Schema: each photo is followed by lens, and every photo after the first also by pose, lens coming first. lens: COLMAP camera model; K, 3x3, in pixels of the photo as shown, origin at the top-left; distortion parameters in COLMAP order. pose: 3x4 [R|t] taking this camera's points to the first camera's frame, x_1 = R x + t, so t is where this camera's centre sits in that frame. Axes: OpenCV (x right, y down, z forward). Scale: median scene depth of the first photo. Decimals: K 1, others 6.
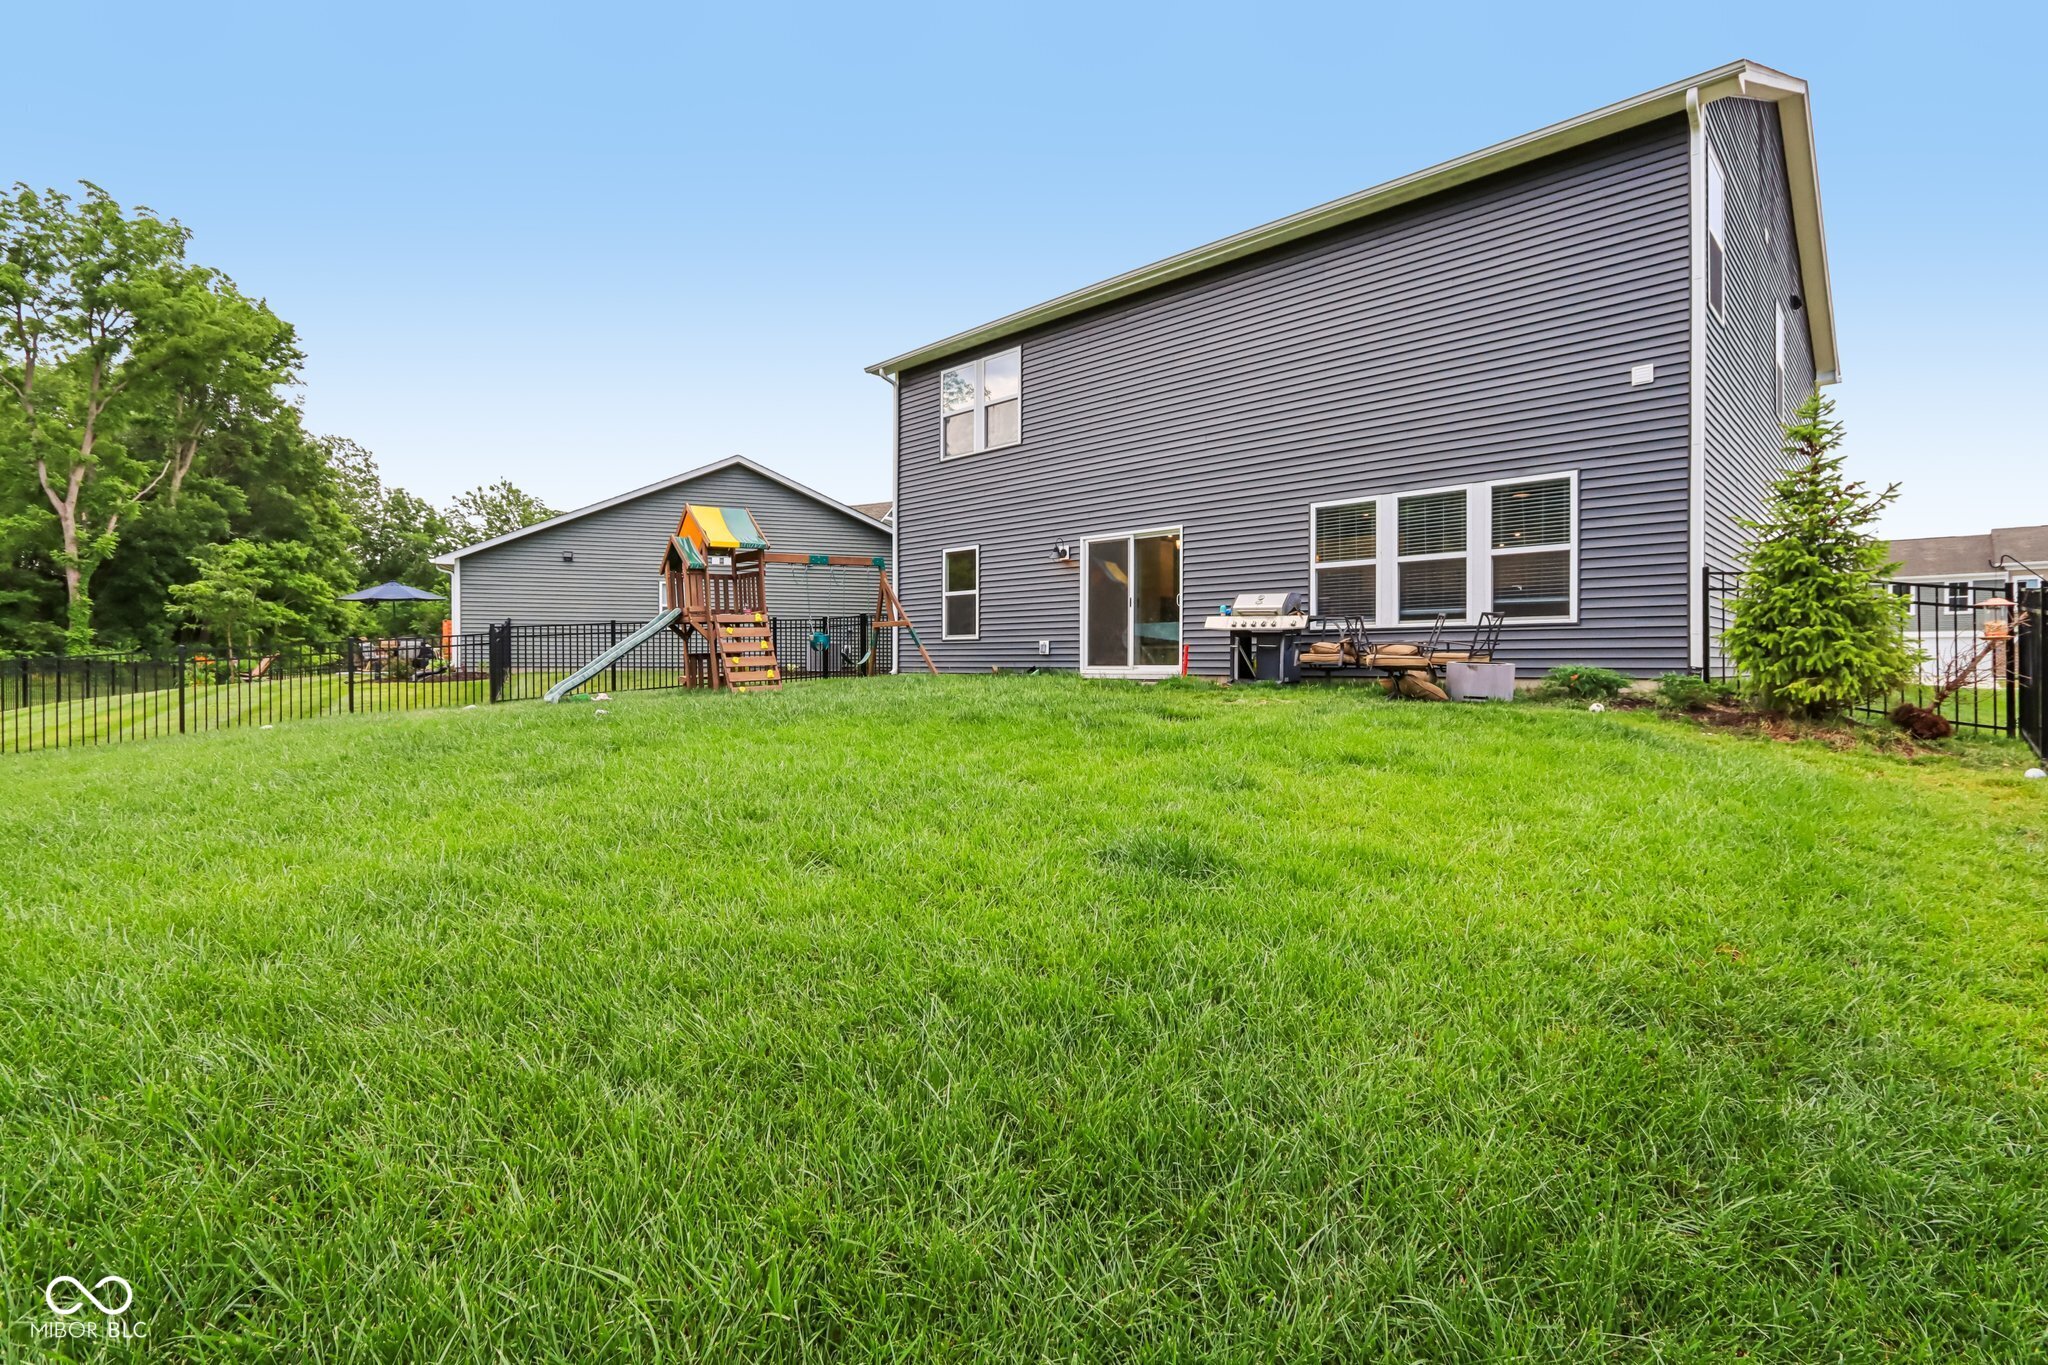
lens RADIAL K [[957.0, 0, 1030.7], [0, 957.0, 683.3], [0, 0, 1]] dist [0.004262, 0.000409]
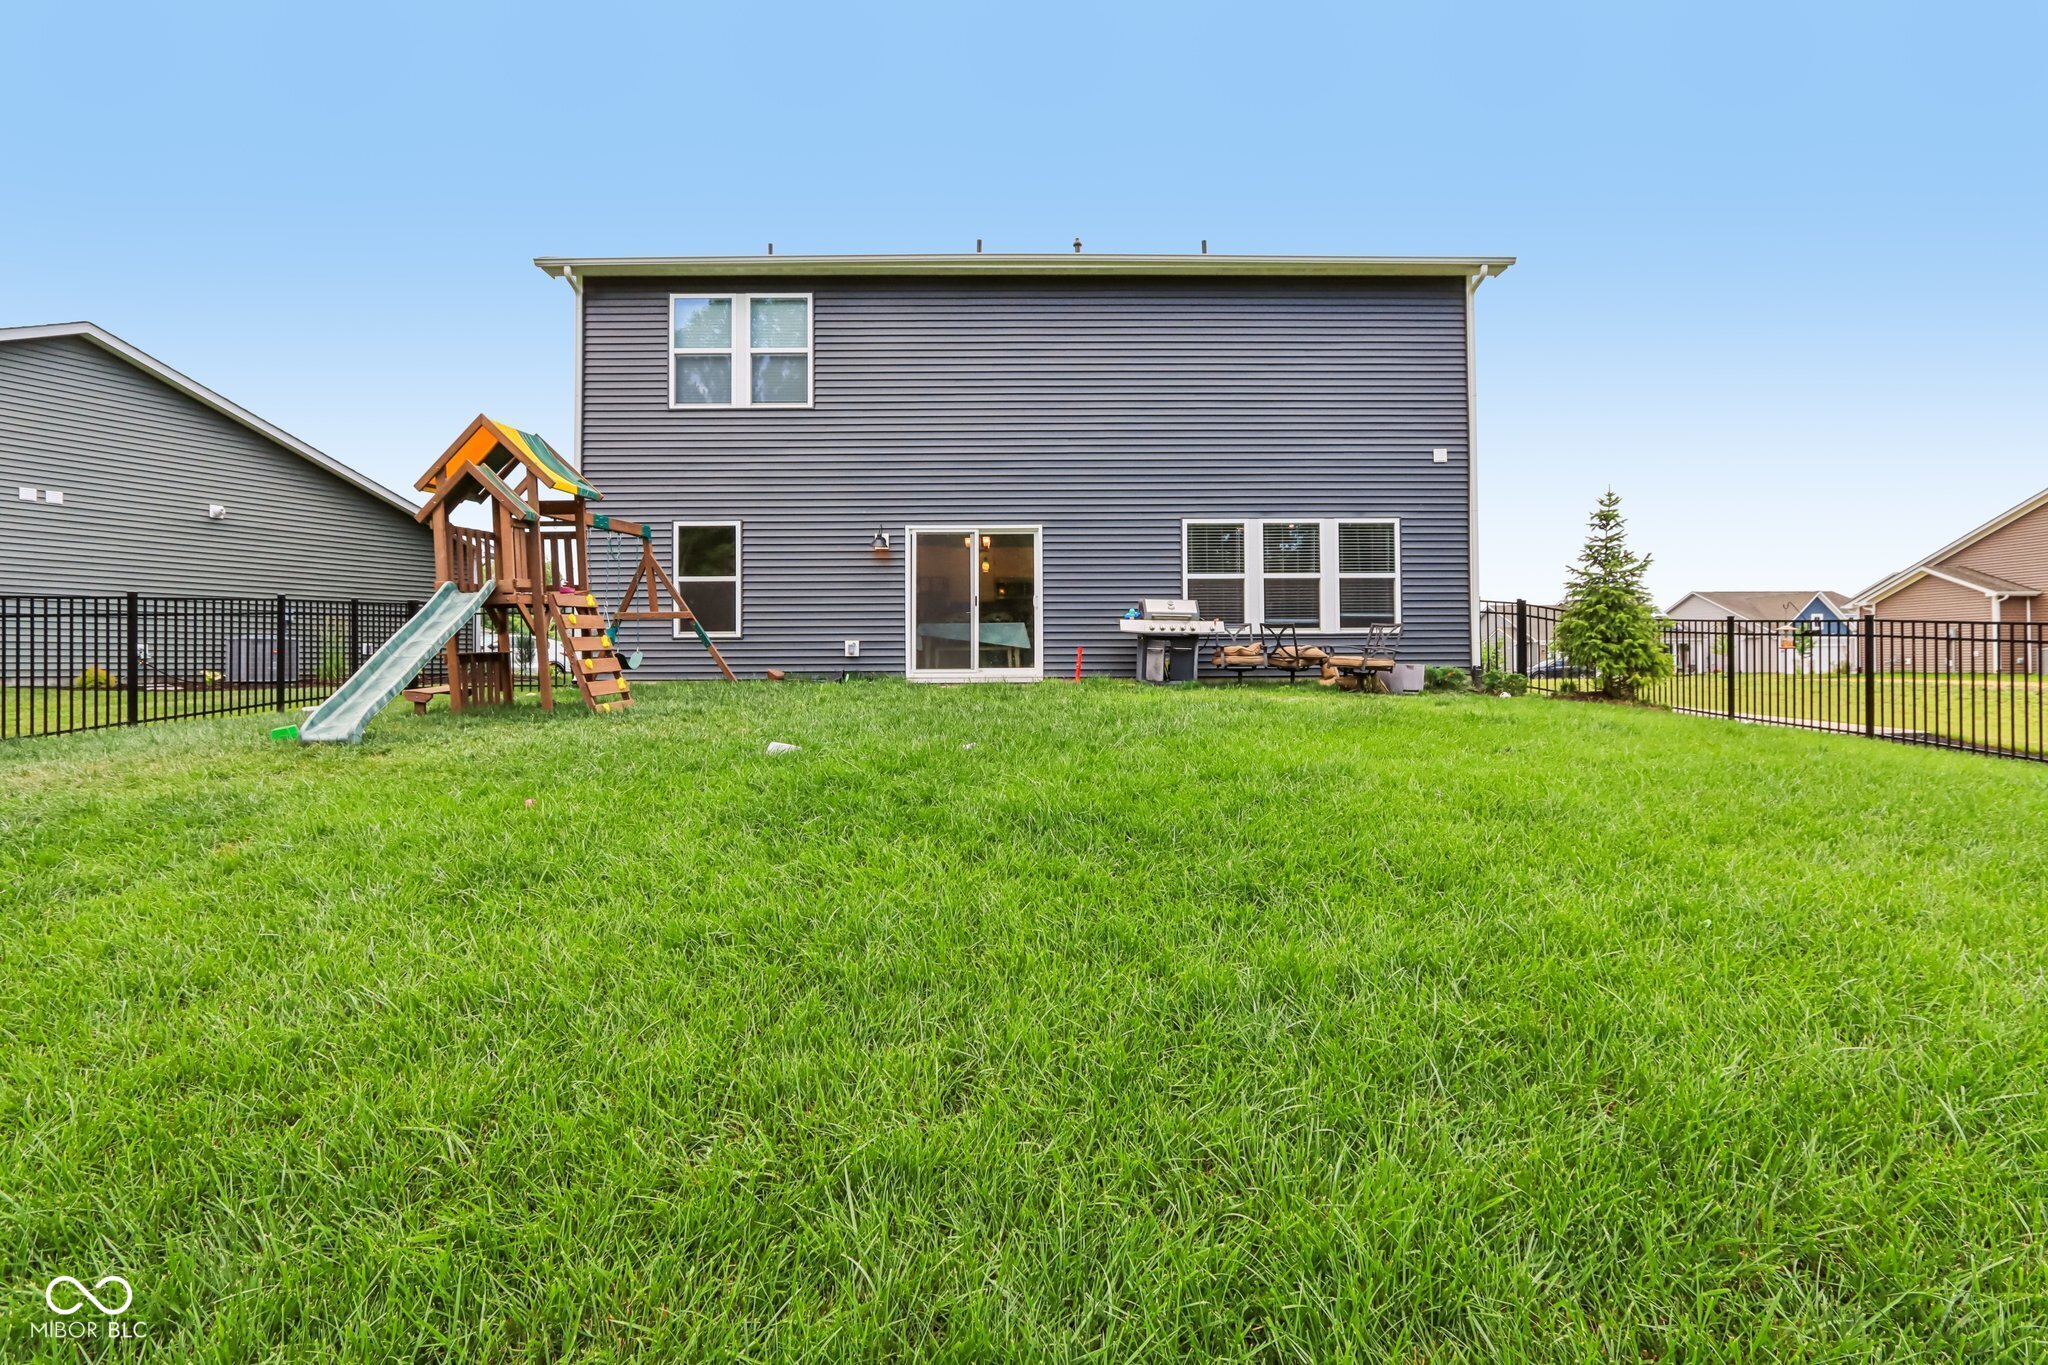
lens RADIAL K [[957.0, 0, 1047.9], [0, 957.0, 651.0], [0, 0, 1]] dist [0.004262, 0.000409]
pose [[0.717345, 0.007252, 0.696680, -0.578948], [0.020468, 0.999295, -0.031478, -0.005432], [-0.696417, 0.036841, 0.716691, 0.325010]]
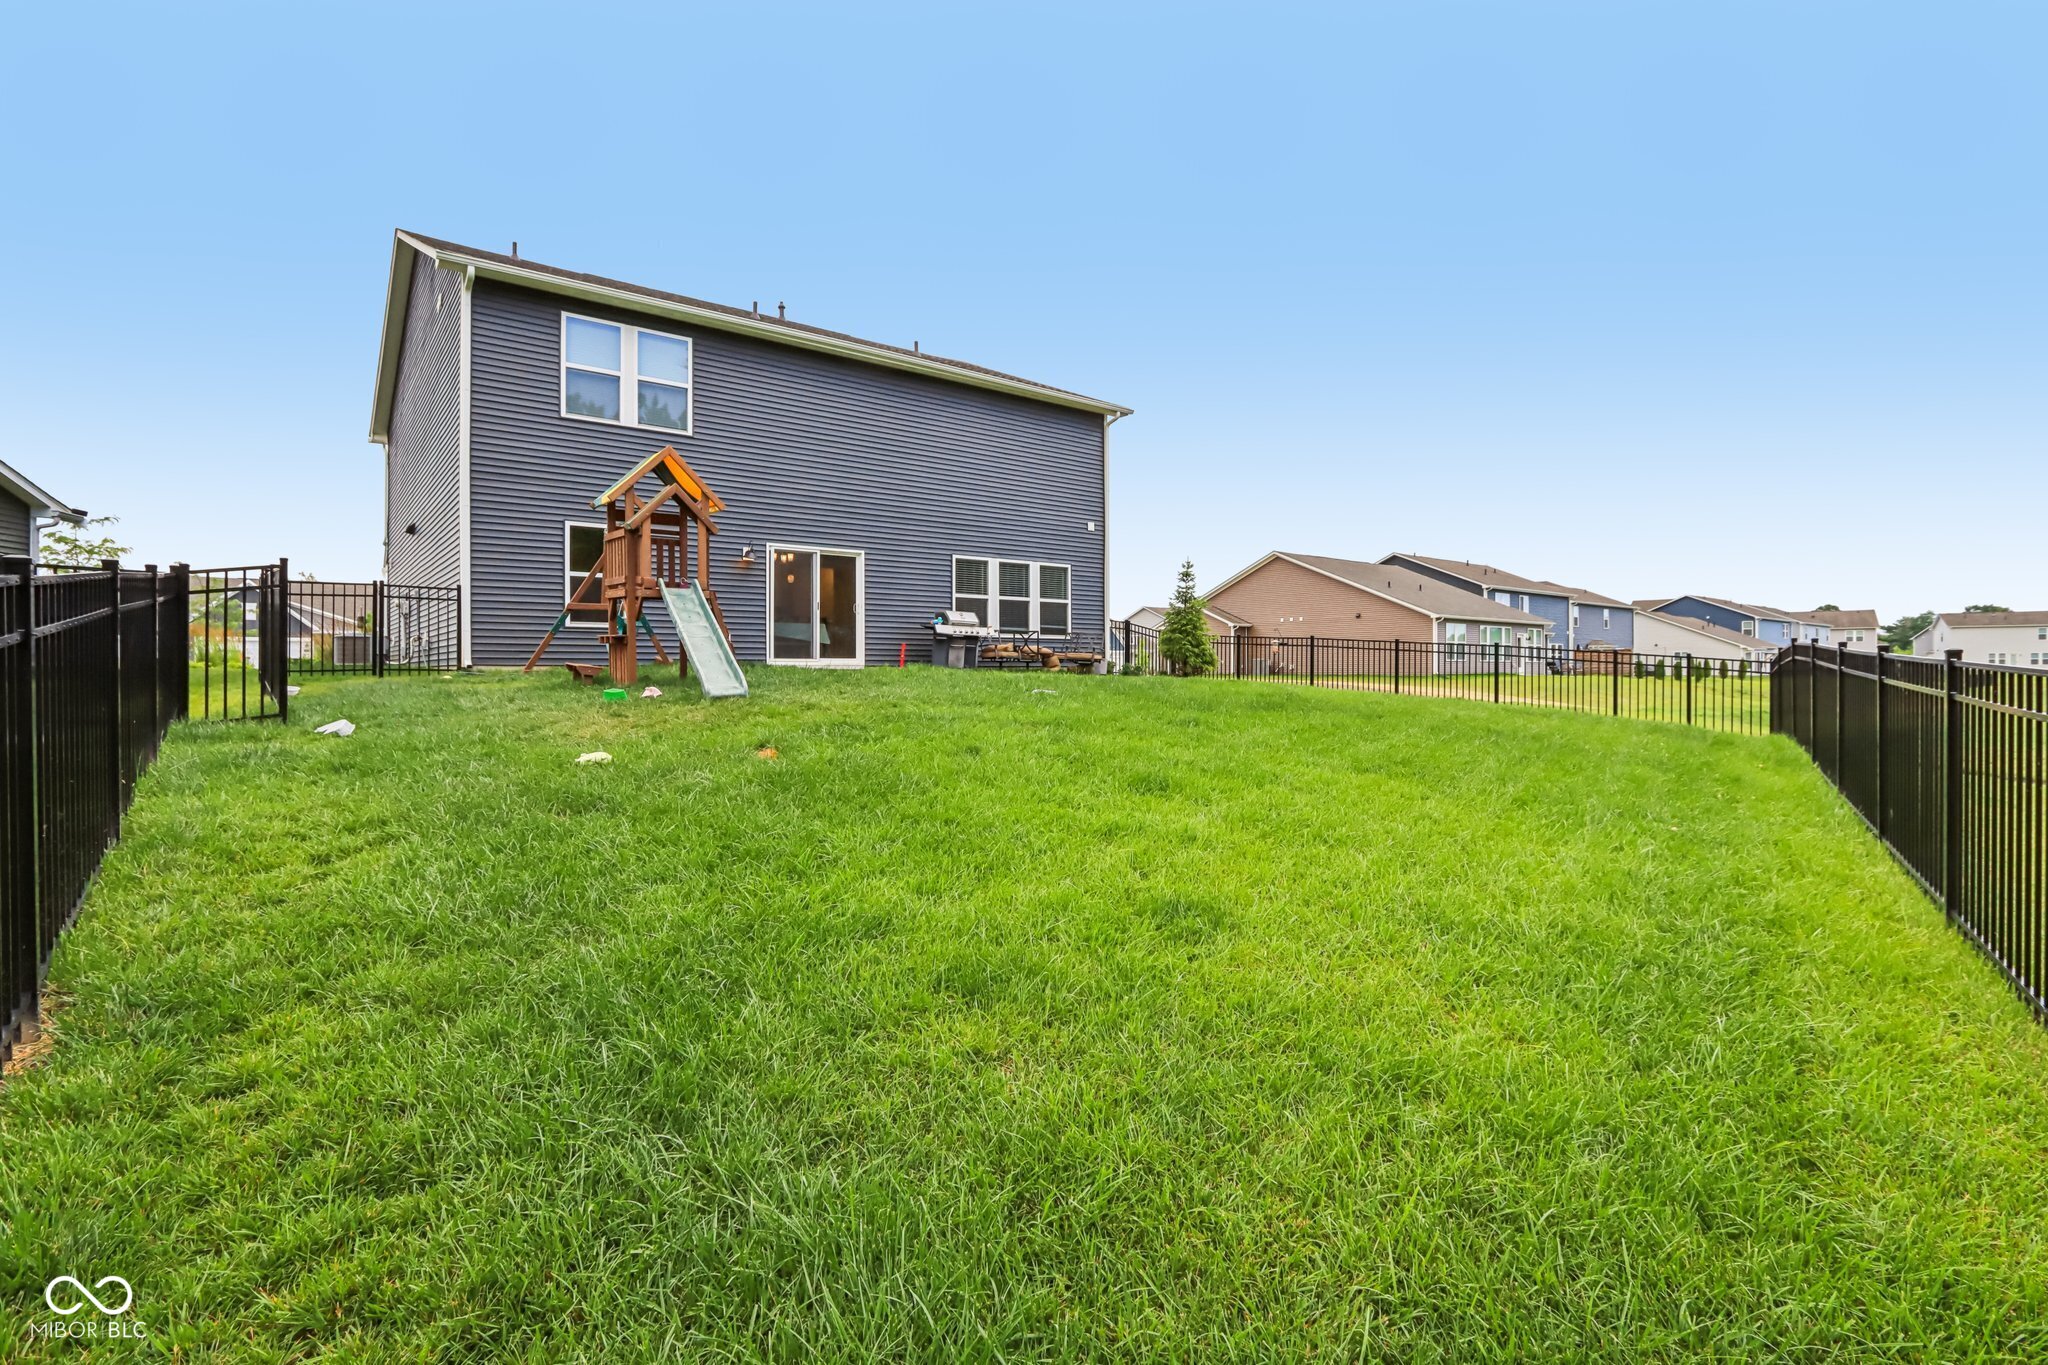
lens RADIAL K [[957.0, 0, 1006.3], [0, 957.0, 678.0], [0, 0, 1]] dist [0.004262, 0.000409]
pose [[0.161025, -0.006277, 0.986930, -1.214628], [0.024976, 0.999685, 0.002283, 0.010087], [-0.986634, 0.024282, 0.161131, 0.668119]]
